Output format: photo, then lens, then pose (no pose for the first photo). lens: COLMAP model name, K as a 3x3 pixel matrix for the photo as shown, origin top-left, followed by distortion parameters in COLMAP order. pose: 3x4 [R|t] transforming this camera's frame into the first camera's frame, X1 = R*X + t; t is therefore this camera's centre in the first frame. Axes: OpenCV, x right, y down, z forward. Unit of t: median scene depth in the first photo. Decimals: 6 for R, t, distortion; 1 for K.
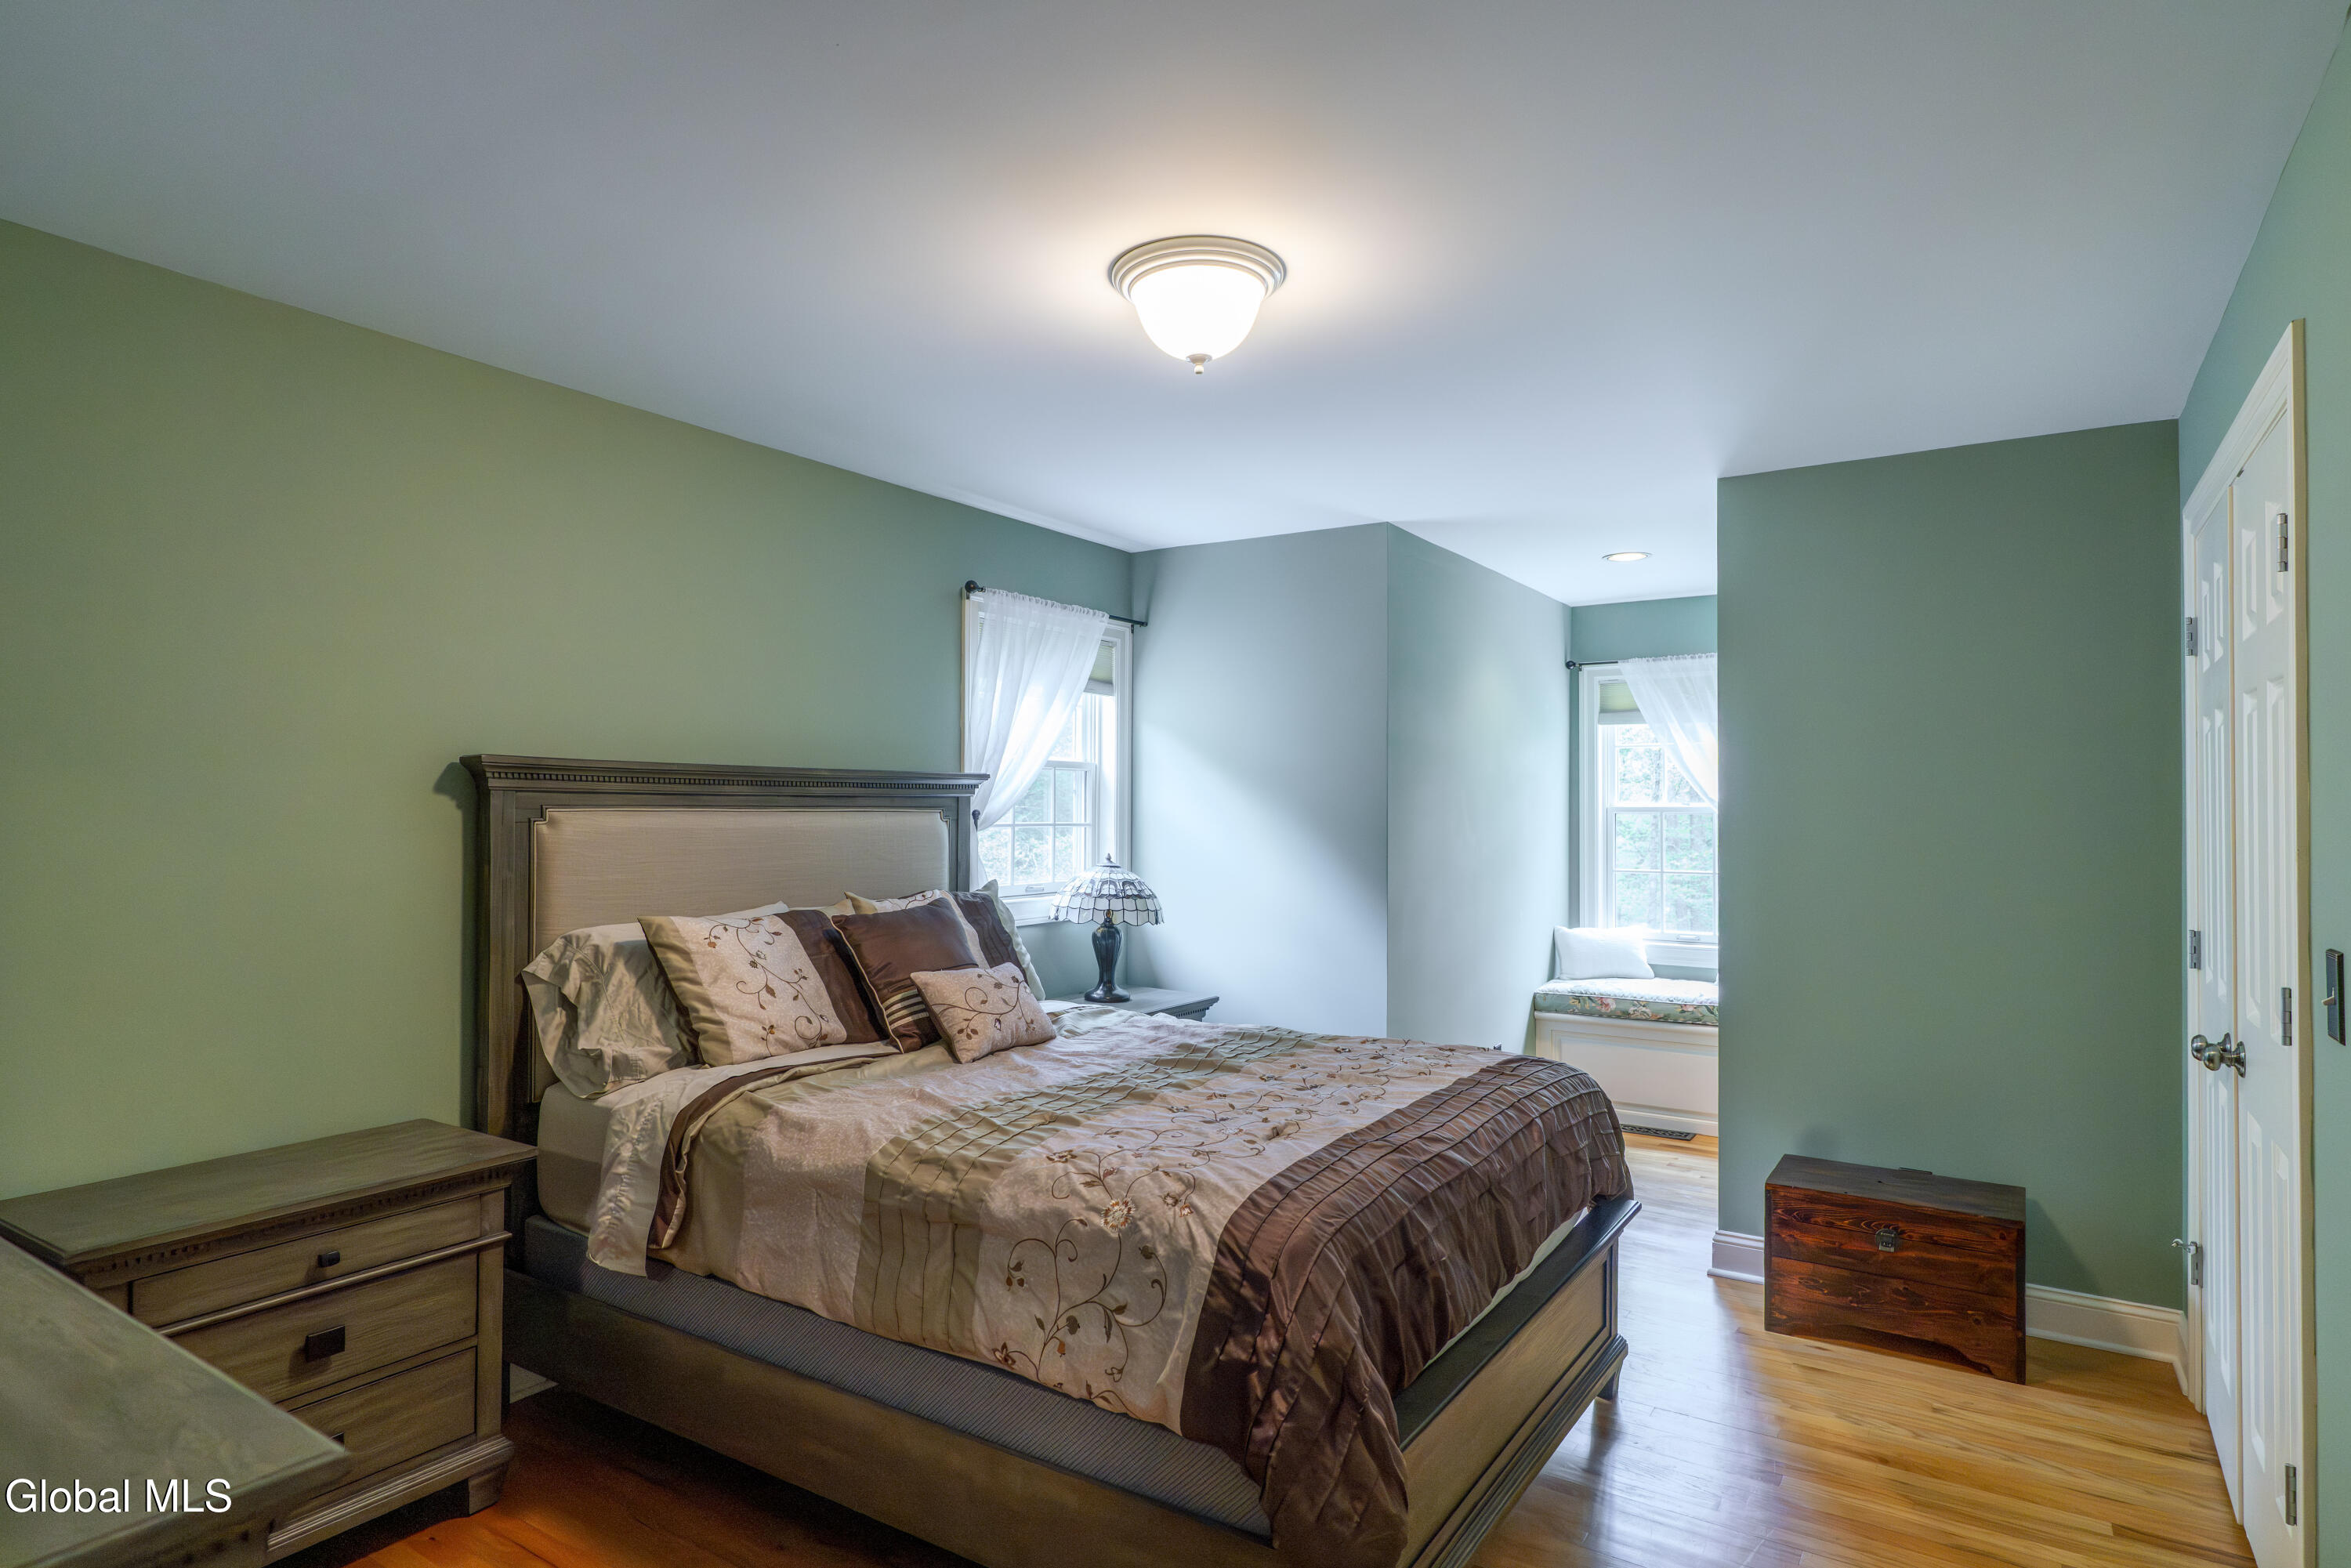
lens RADIAL K [[1276.0, 0, 1175.5], [0, 1276.0, 784.0], [0, 0, 1]] dist [0.000705, 0.000057]
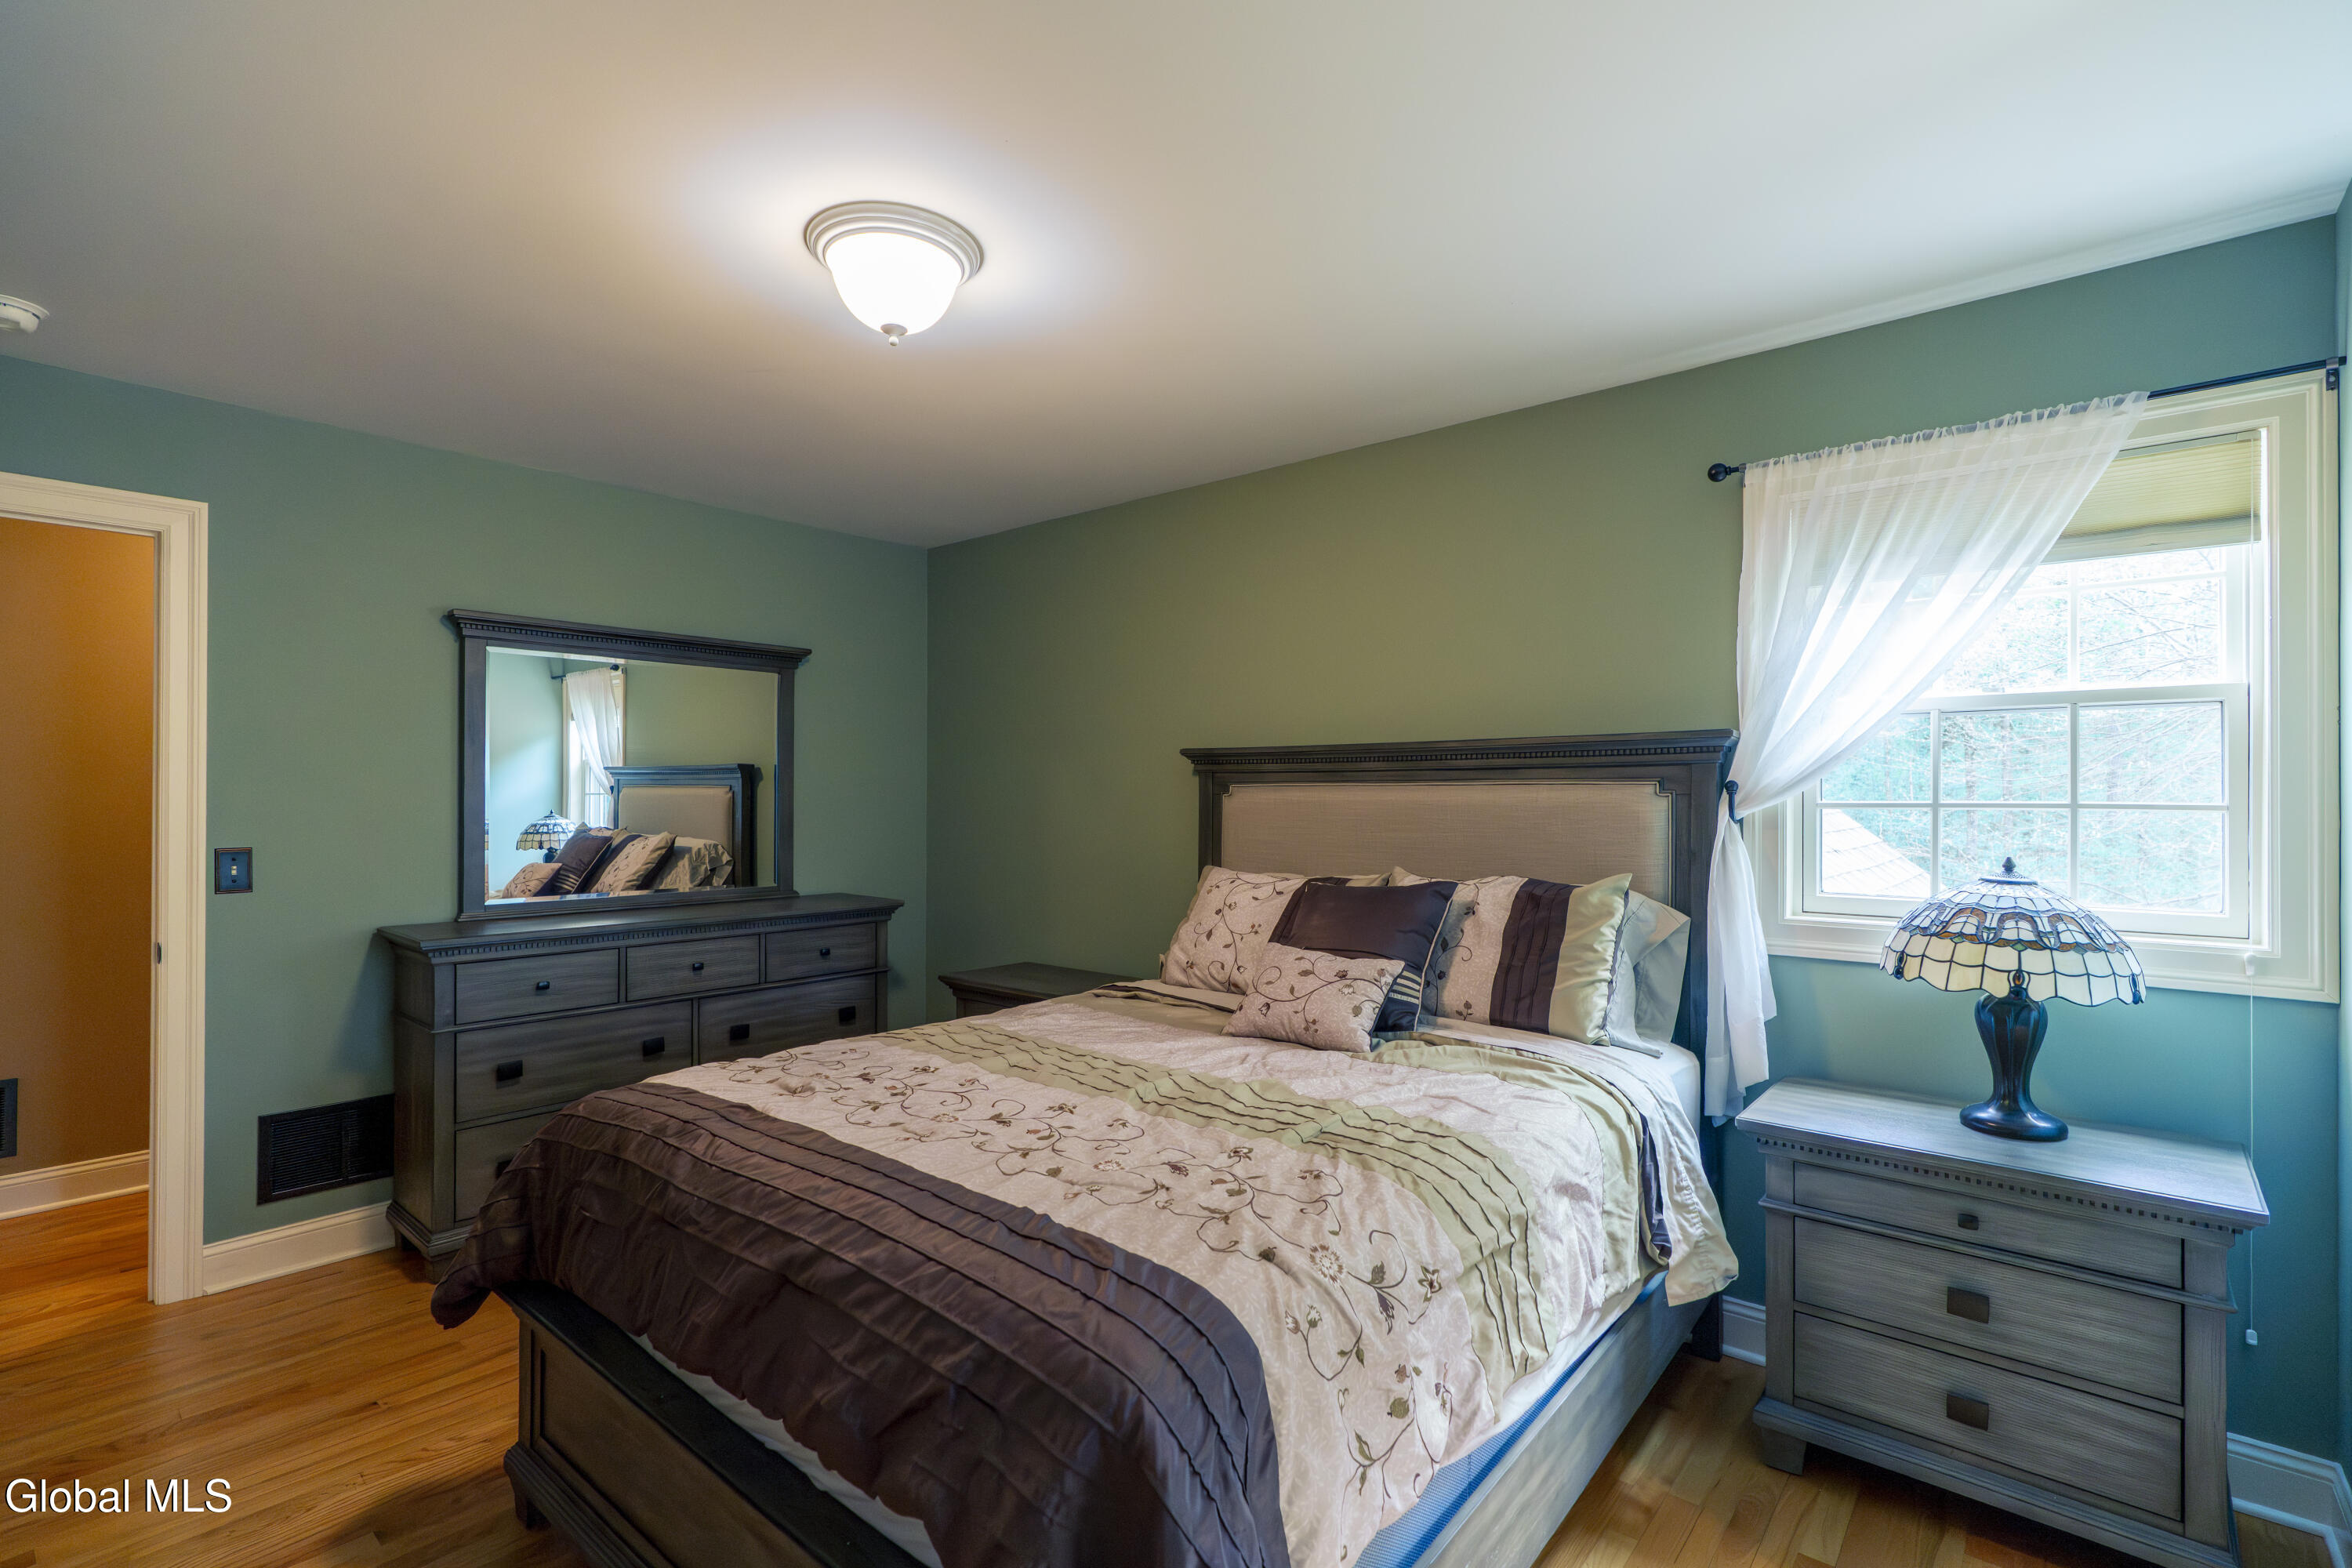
lens RADIAL K [[1049.9, 0, 1176.0], [0, 1049.9, 784.0], [0, 0, 1]] dist [0.001541, 0.000158]
pose [[-0.125653, -0.010179, -0.992022, 0.429200], [0.012063, 0.999858, -0.011787, 0.022830], [0.992001, -0.013448, -0.125512, 0.709397]]
